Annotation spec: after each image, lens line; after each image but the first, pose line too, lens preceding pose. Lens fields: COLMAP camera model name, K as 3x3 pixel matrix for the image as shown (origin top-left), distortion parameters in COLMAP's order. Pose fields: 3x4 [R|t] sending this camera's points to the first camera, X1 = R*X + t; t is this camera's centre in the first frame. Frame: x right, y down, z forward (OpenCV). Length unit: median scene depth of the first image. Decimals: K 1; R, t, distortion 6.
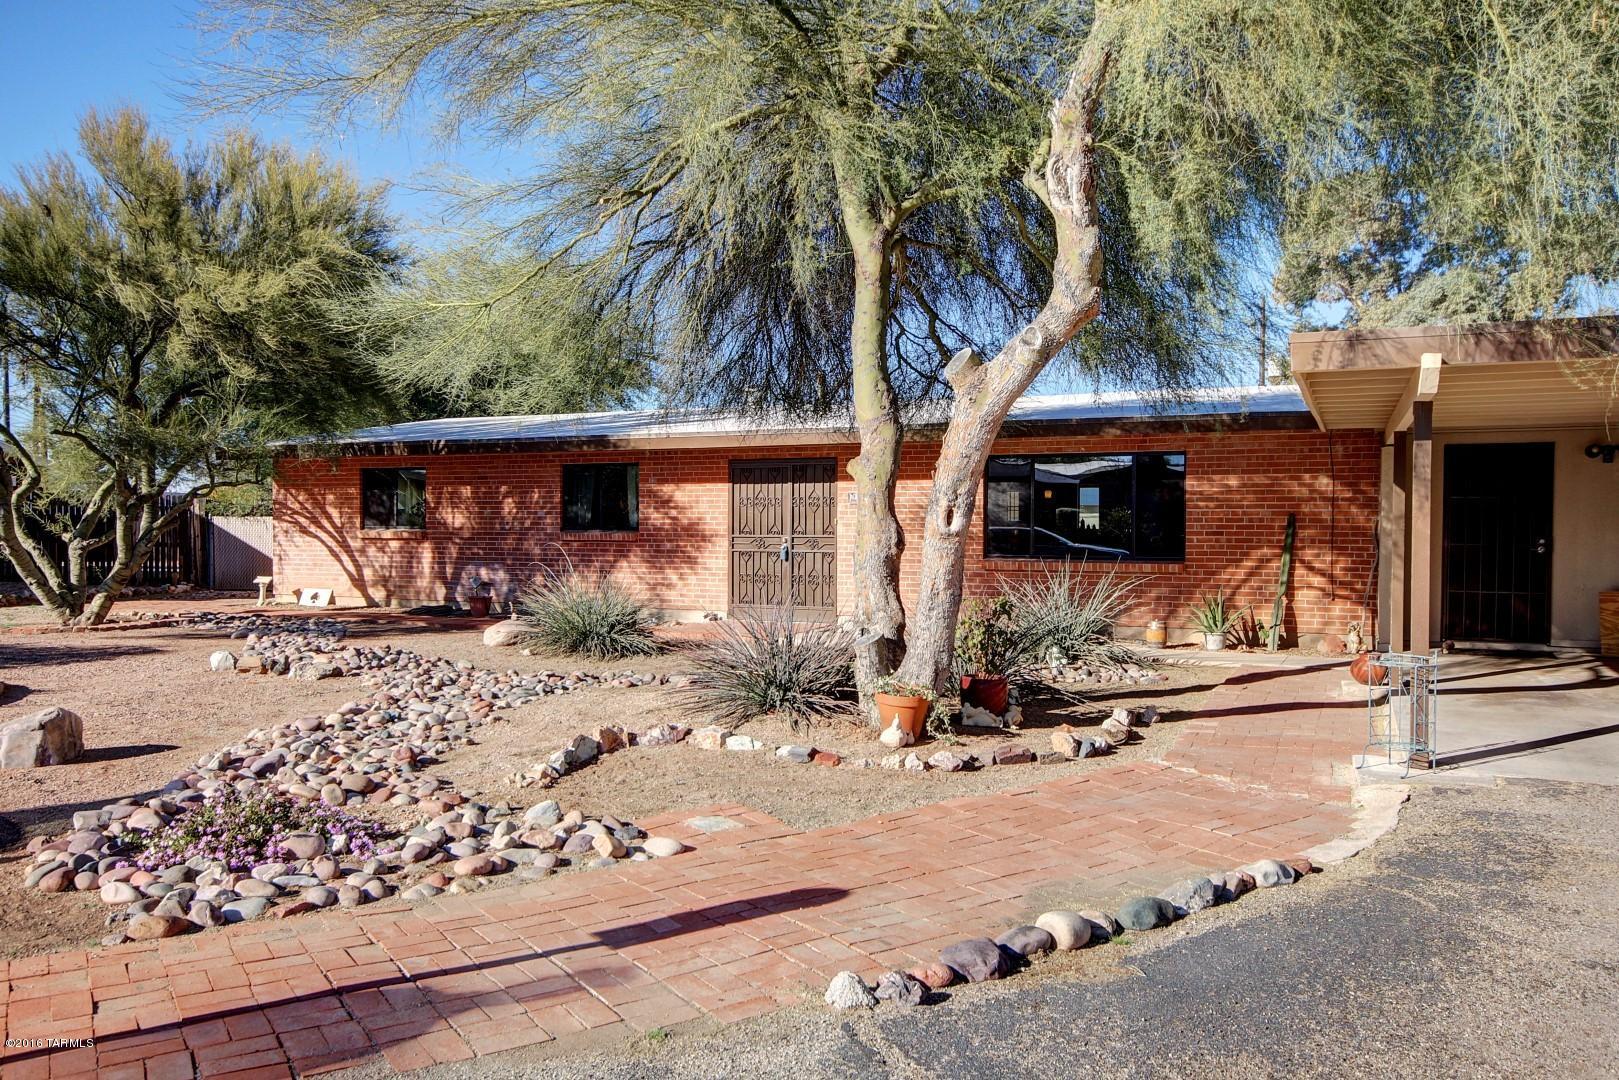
lens RADIAL K [[1197.6, 0, 802.6], [0, 1197.6, 564.0], [0, 0, 1]] dist [0.003548, 0.034936]
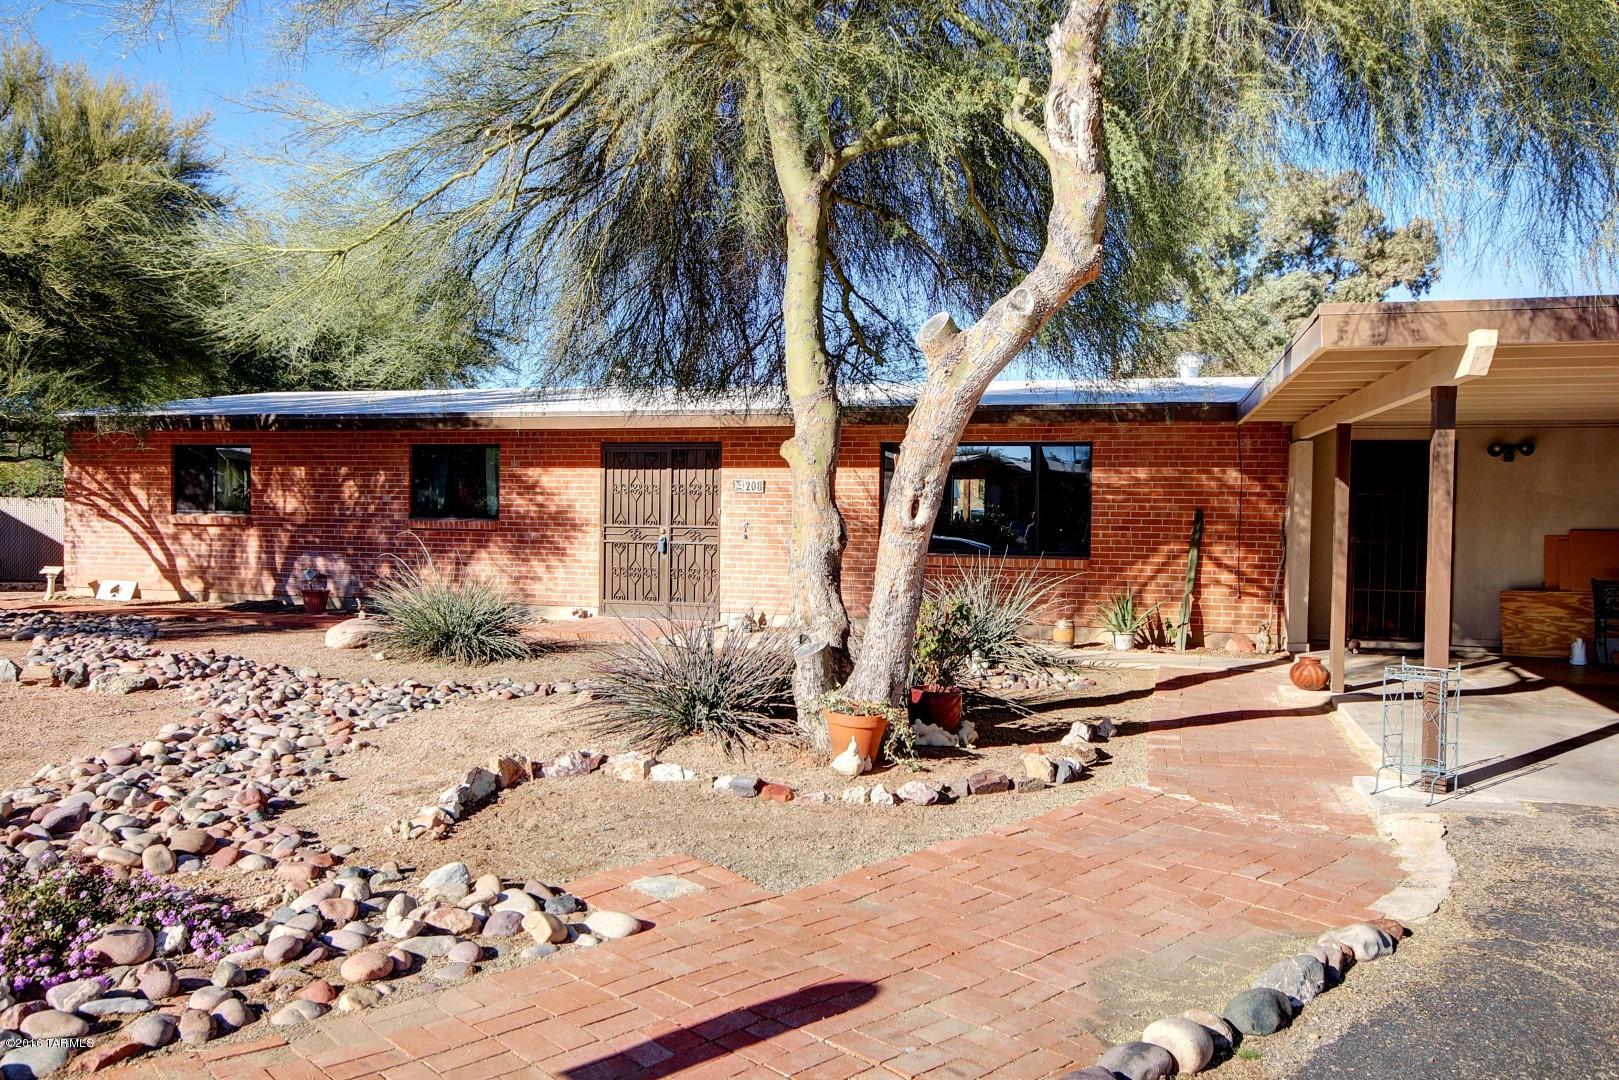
lens RADIAL K [[1197.6, 0, 802.6], [0, 1197.6, 564.0], [0, 0, 1]] dist [0.003548, 0.034936]
pose [[0.990658, 0.005483, 0.136260, -0.066499], [-0.006671, 0.999944, 0.008264, -0.004999], [-0.136207, -0.009096, 0.990639, 0.134849]]
